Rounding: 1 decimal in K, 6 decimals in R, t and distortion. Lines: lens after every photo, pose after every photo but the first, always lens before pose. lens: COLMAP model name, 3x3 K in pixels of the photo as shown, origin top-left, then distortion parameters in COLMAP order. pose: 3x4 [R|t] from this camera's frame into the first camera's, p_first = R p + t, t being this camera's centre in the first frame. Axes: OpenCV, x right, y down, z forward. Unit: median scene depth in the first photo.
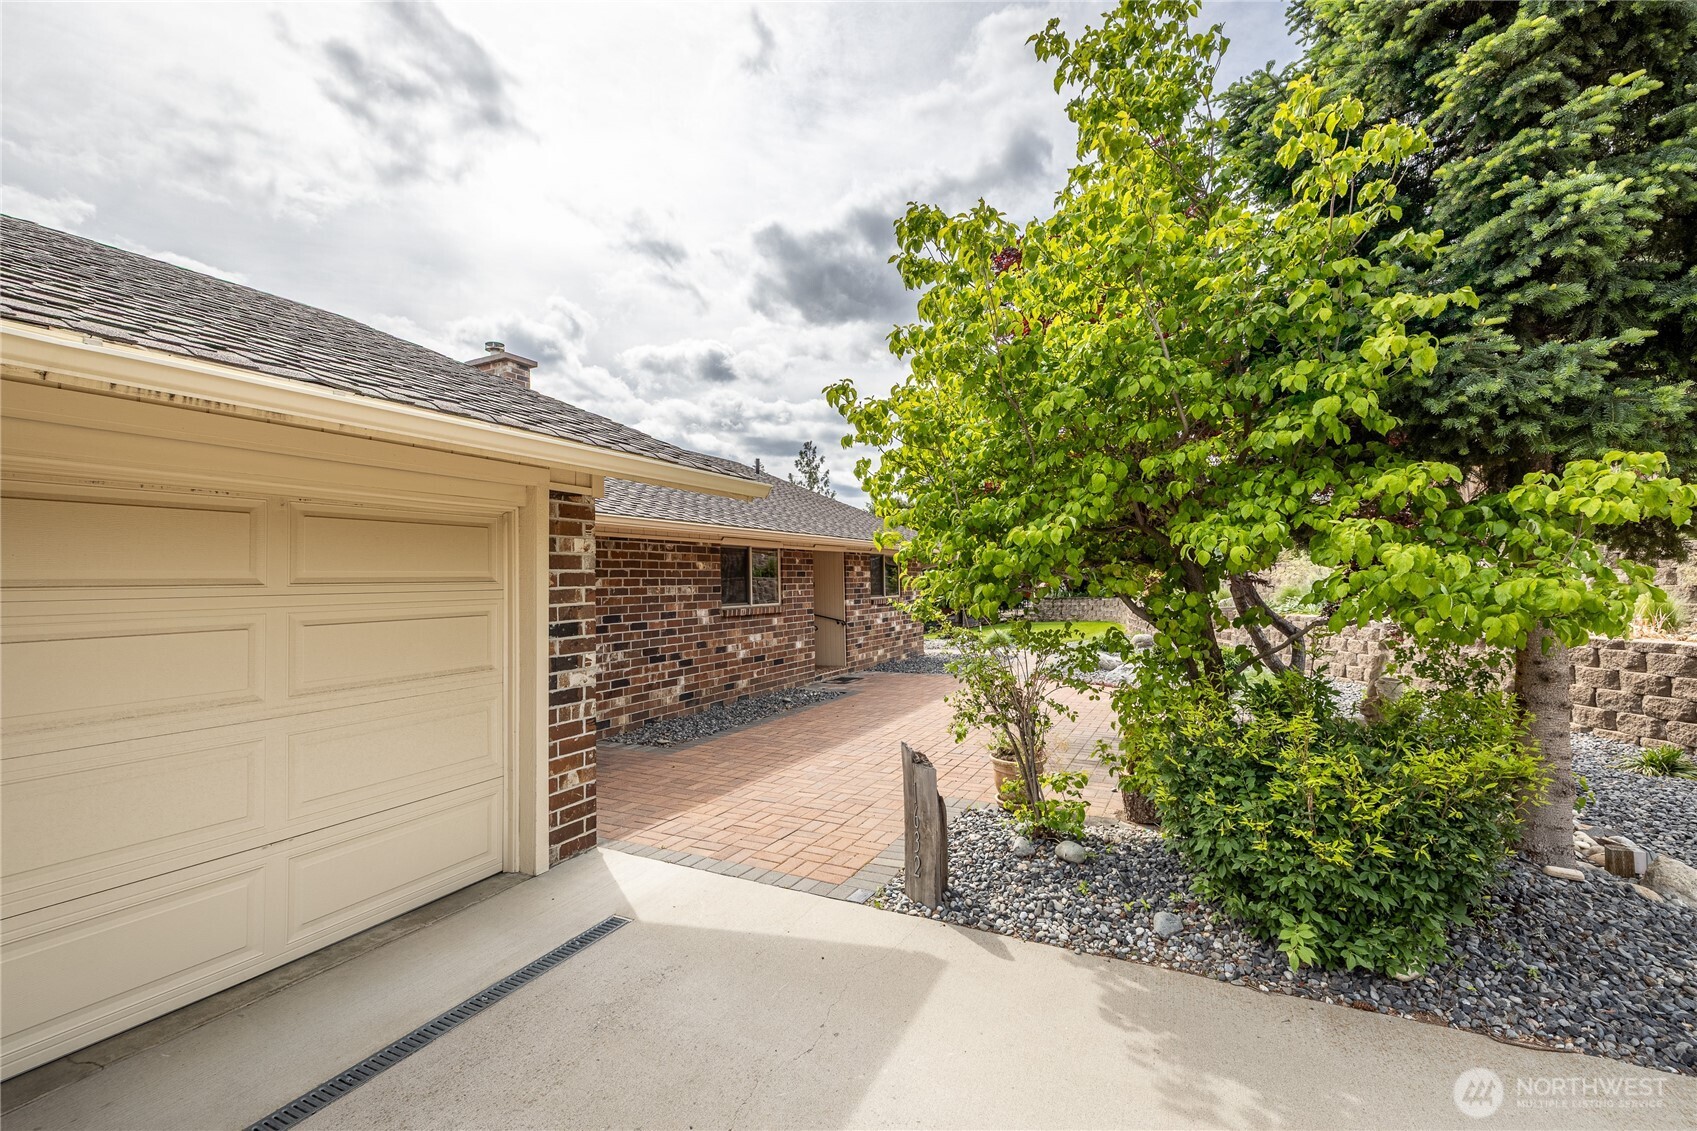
lens RADIAL K [[727.0, 0, 840.7], [0, 727.0, 581.8], [0, 0, 1]] dist [-0.001530, -0.000177]
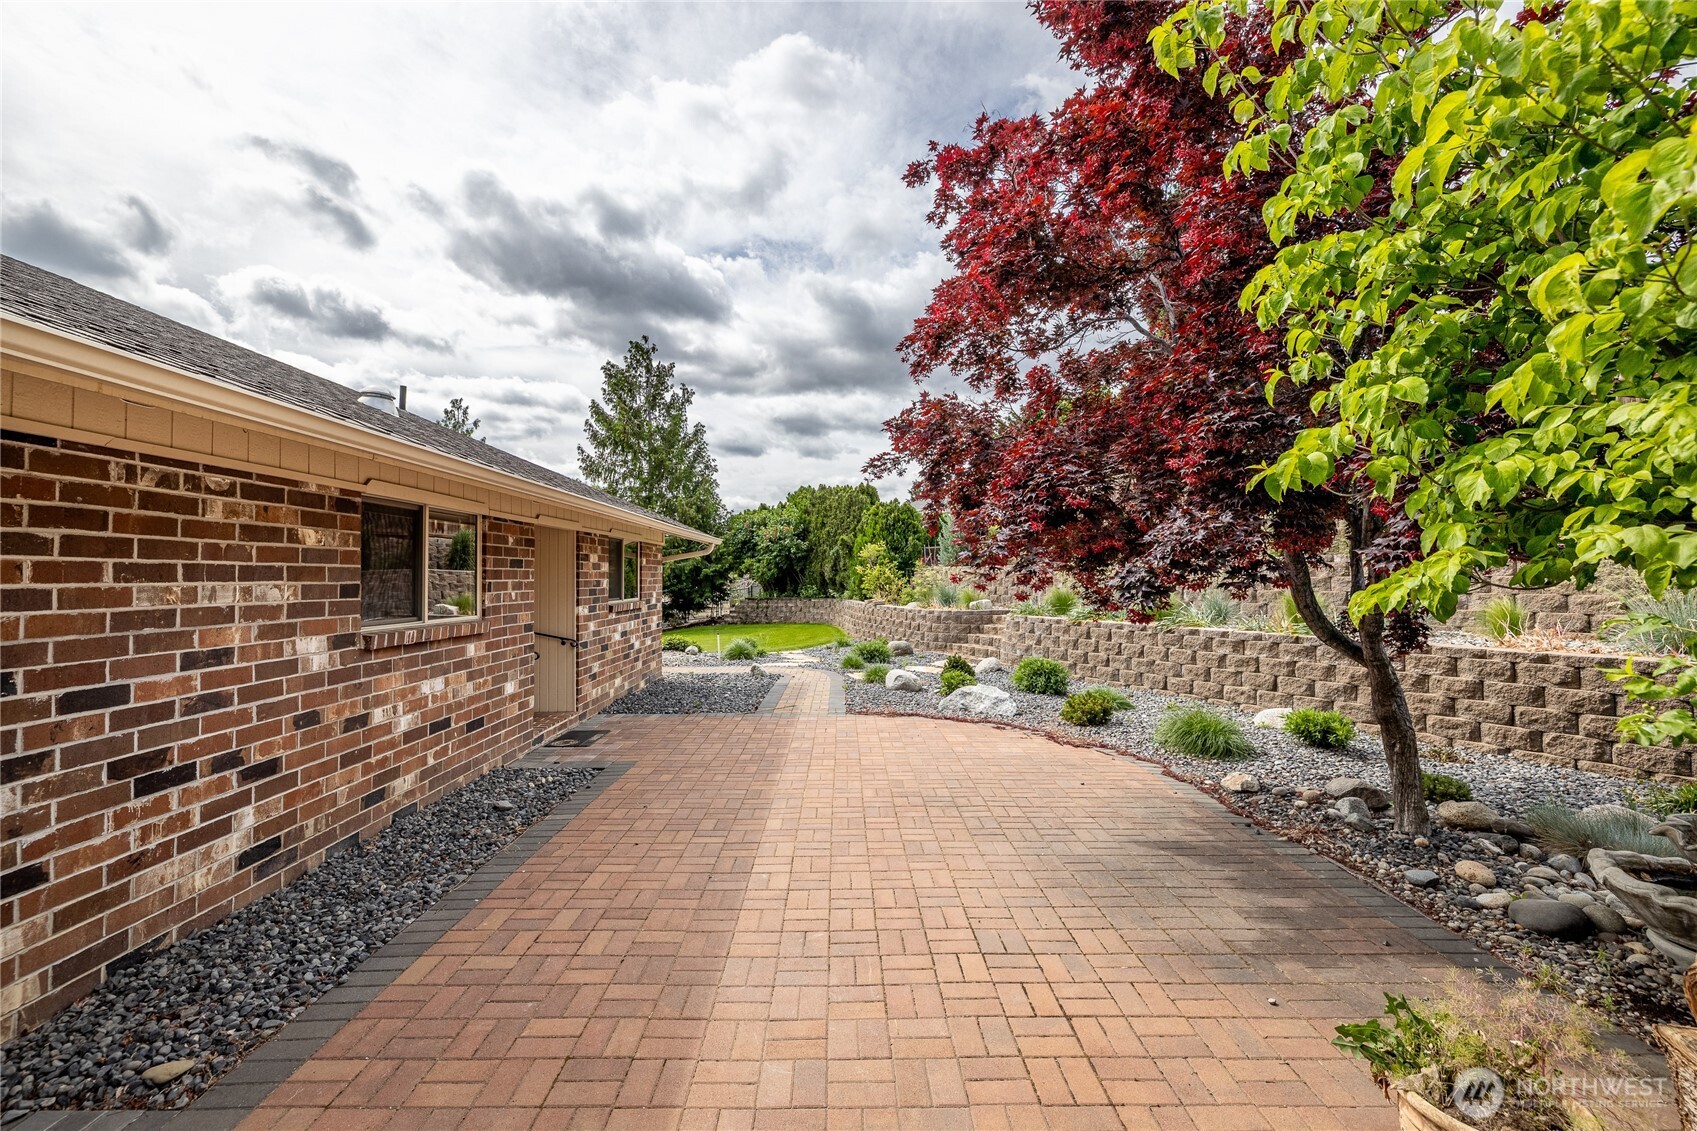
lens RADIAL K [[712.0, 0, 848.5], [0, 712.0, 565.5], [0, 0, 1]] dist [-0.001453, 0.000055]
pose [[0.882385, 0.022951, 0.469968, -0.108995], [-0.013491, 0.999633, -0.023488, 0.000665], [-0.470335, 0.014385, 0.882371, 0.478435]]
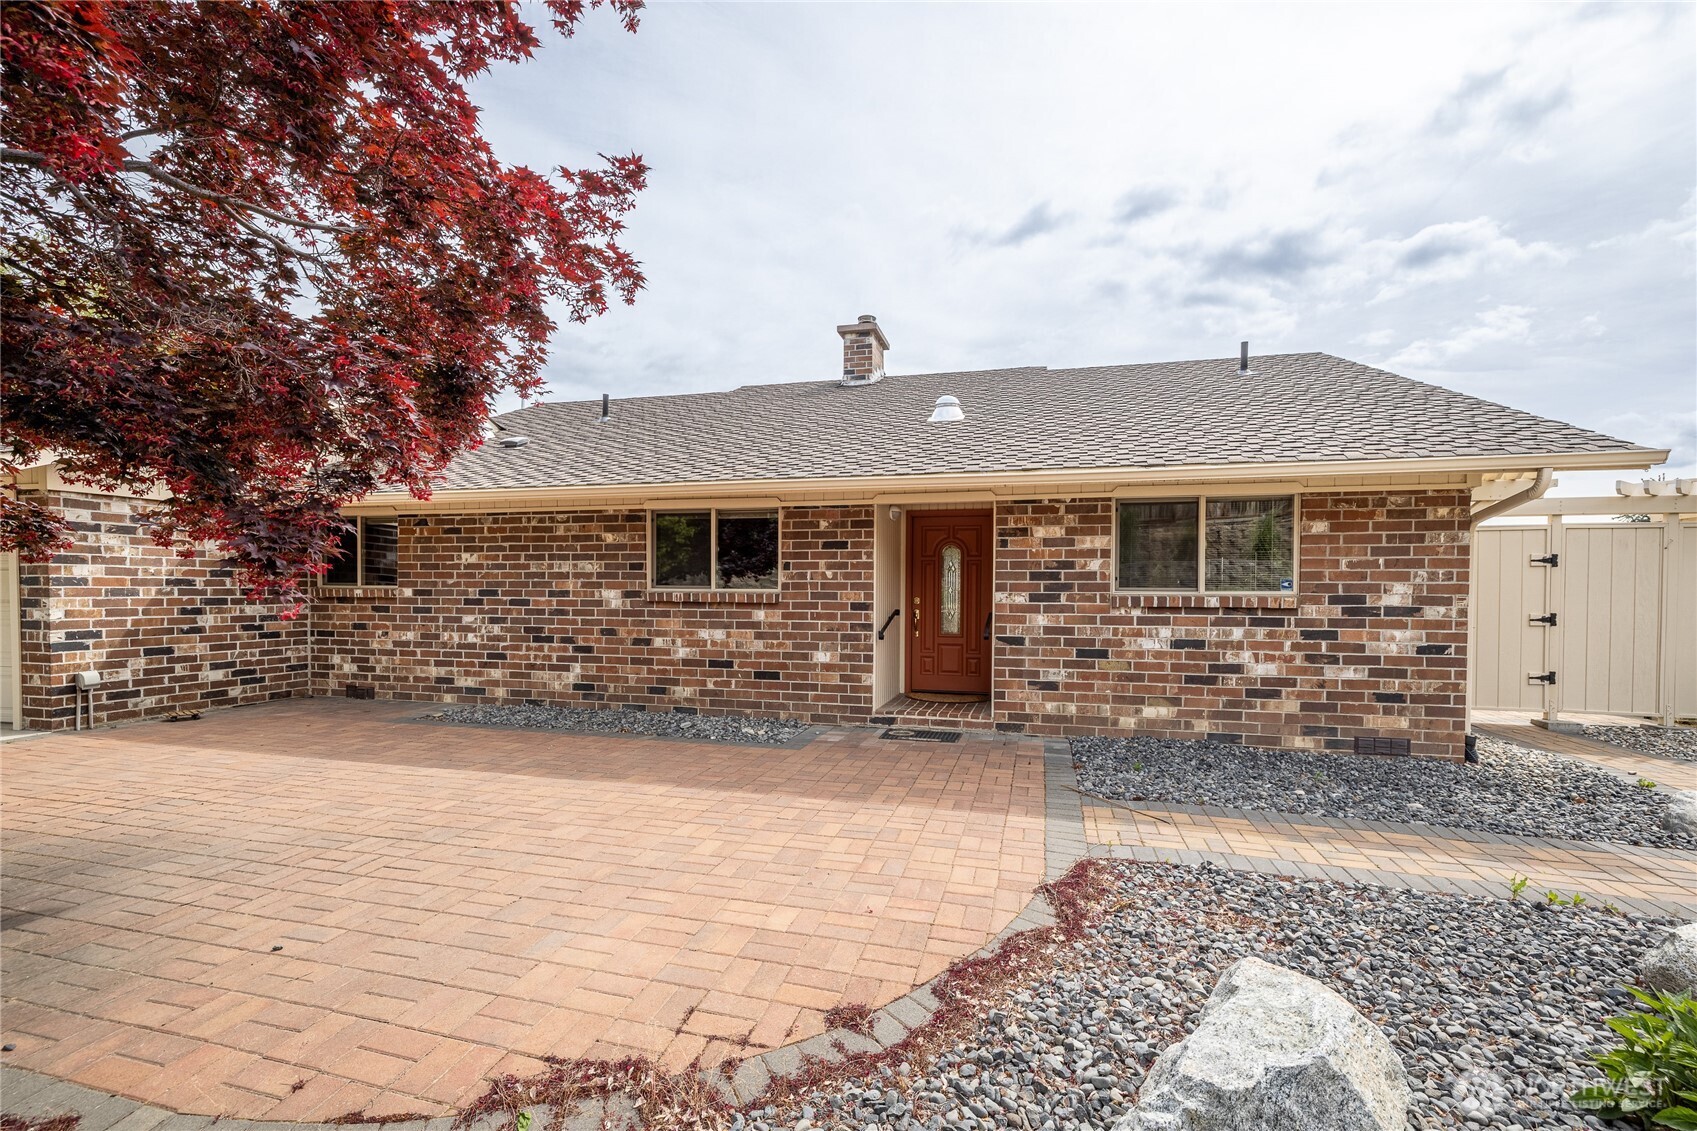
lens RADIAL K [[733.4, 0, 854.0], [0, 733.4, 605.5], [0, 0, 1]] dist [-0.001387, -0.000037]
pose [[0.223902, 0.044052, -0.973615, 0.706745], [-0.008203, 0.999028, 0.043316, 0.017115], [0.974577, -0.001712, 0.224046, 1.098485]]
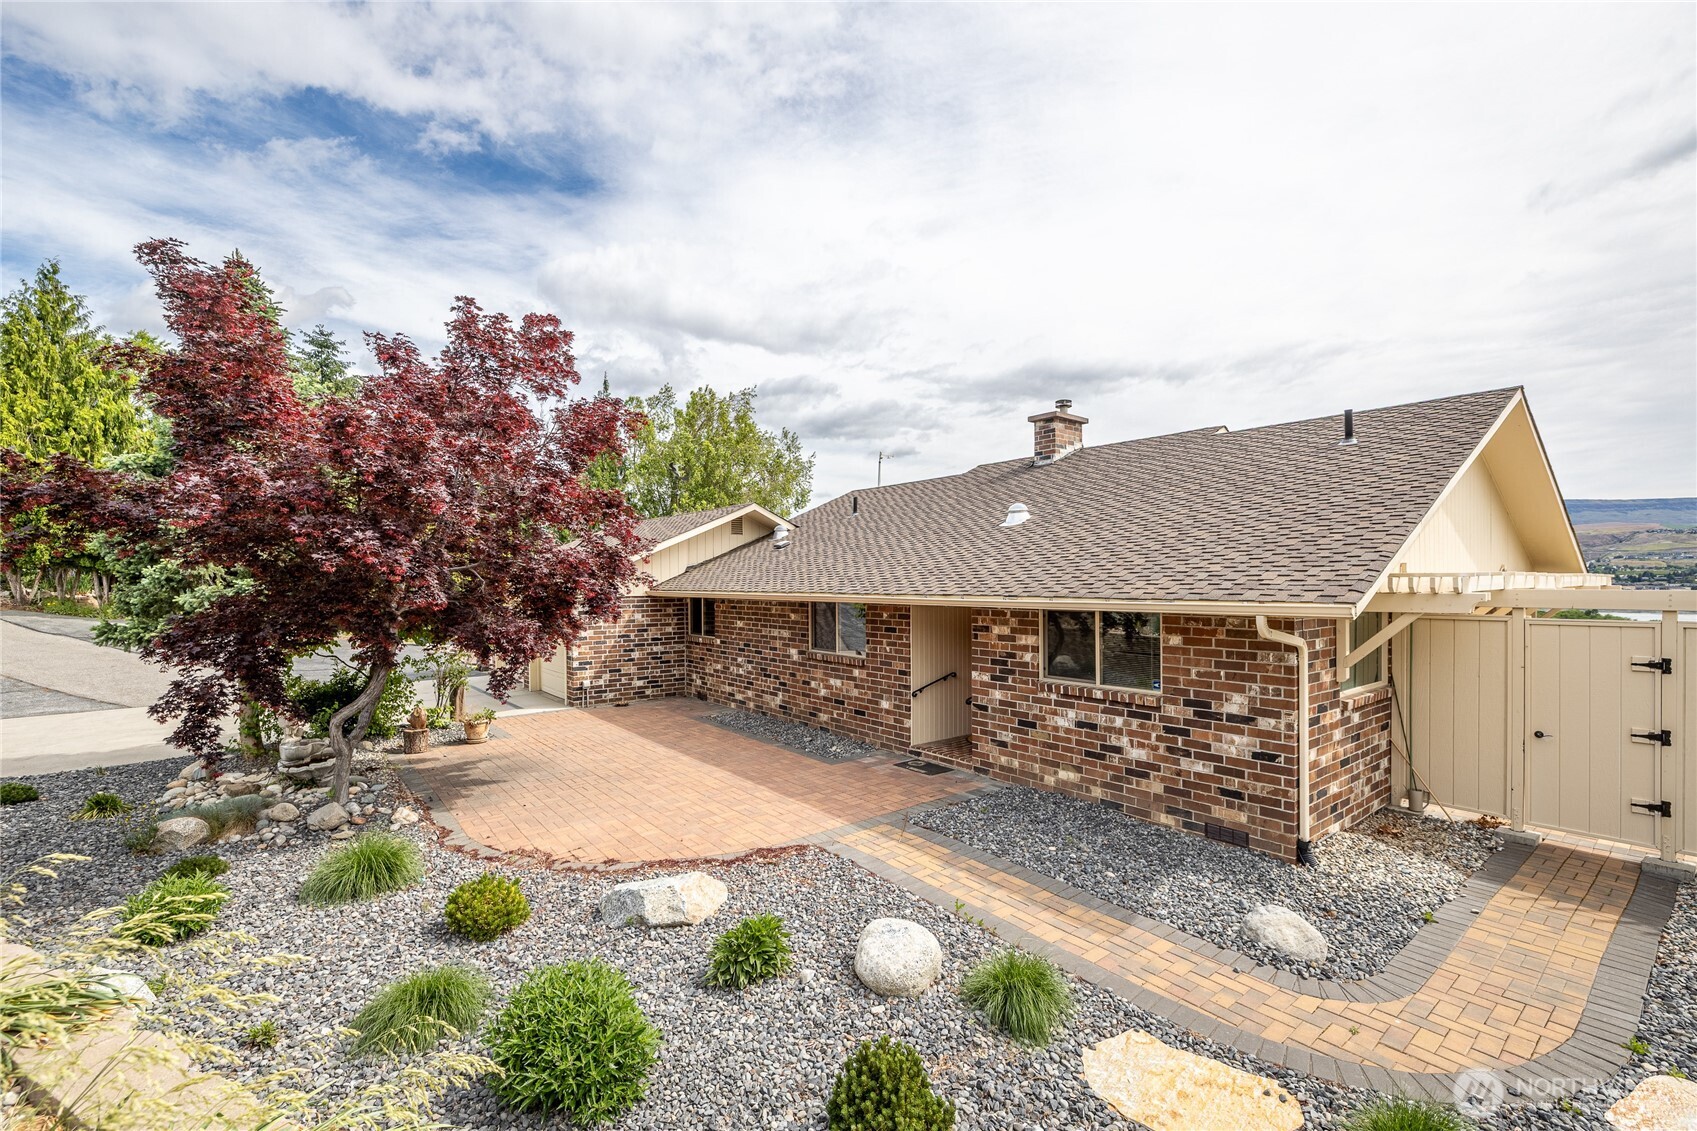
lens RADIAL K [[727.0, 0, 840.7], [0, 727.0, 581.8], [0, 0, 1]] dist [-0.001530, -0.000177]
pose [[-0.410482, 0.027635, -0.911450, 1.018703], [0.017166, 0.999598, 0.022577, -0.117576], [0.911707, -0.006378, -0.410791, 1.659684]]
